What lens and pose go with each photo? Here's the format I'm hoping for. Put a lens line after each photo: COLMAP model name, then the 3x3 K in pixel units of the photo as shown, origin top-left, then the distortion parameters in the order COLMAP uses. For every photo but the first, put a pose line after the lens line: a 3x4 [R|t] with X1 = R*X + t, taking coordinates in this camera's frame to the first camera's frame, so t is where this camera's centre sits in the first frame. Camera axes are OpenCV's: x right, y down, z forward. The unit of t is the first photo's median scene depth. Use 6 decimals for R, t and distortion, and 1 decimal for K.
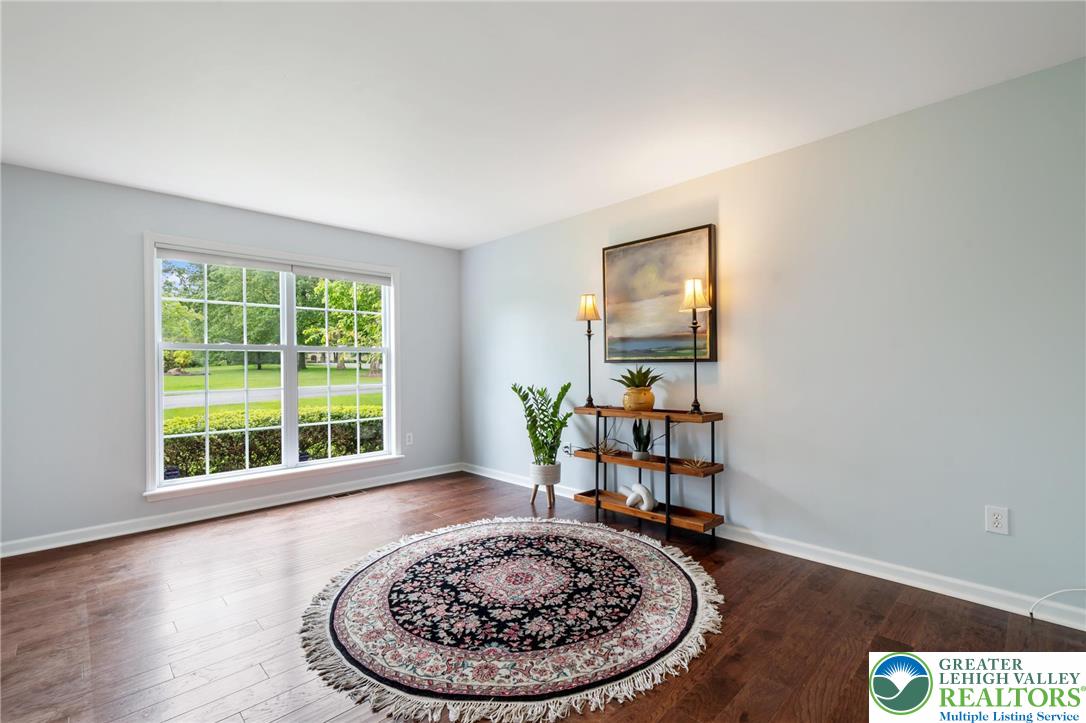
lens RADIAL K [[493.8, 0, 545.6], [0, 493.8, 369.0], [0, 0, 1]] dist [0.007973, -0.004598]
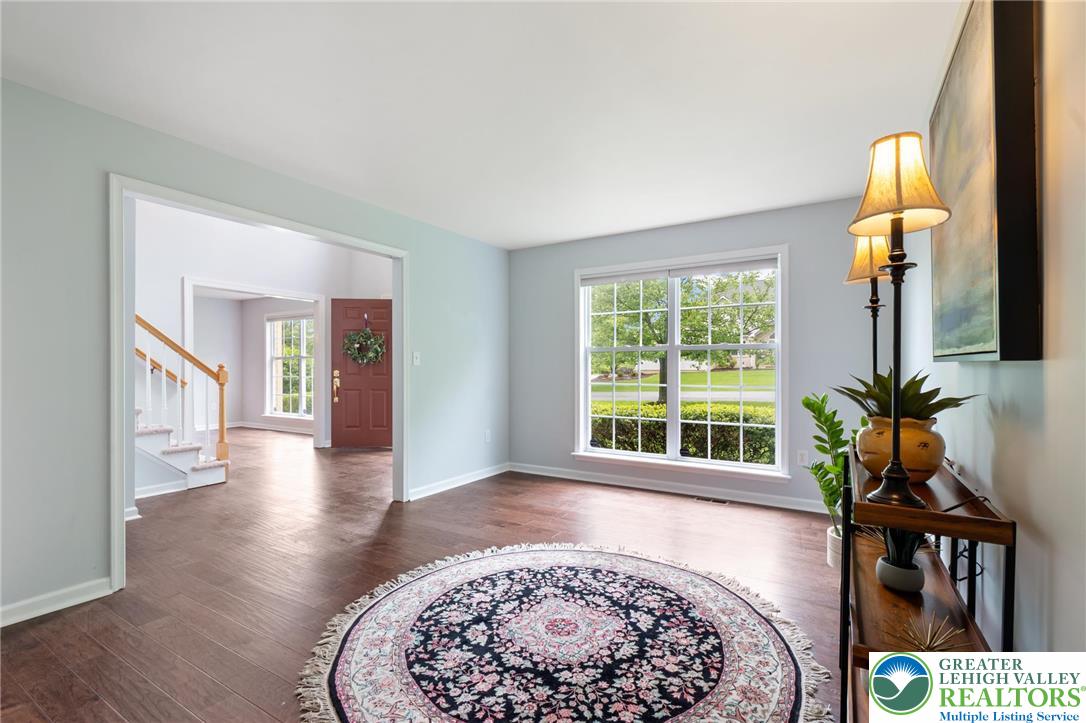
lens RADIAL K [[493.8, 0, 547.5], [0, 493.8, 364.0], [0, 0, 1]] dist [0.007973, -0.004598]
pose [[0.227270, 0.004813, -0.973820, 0.665003], [-0.009373, 0.999952, 0.002754, -0.010385], [0.973787, 0.008501, 0.227304, 0.714060]]
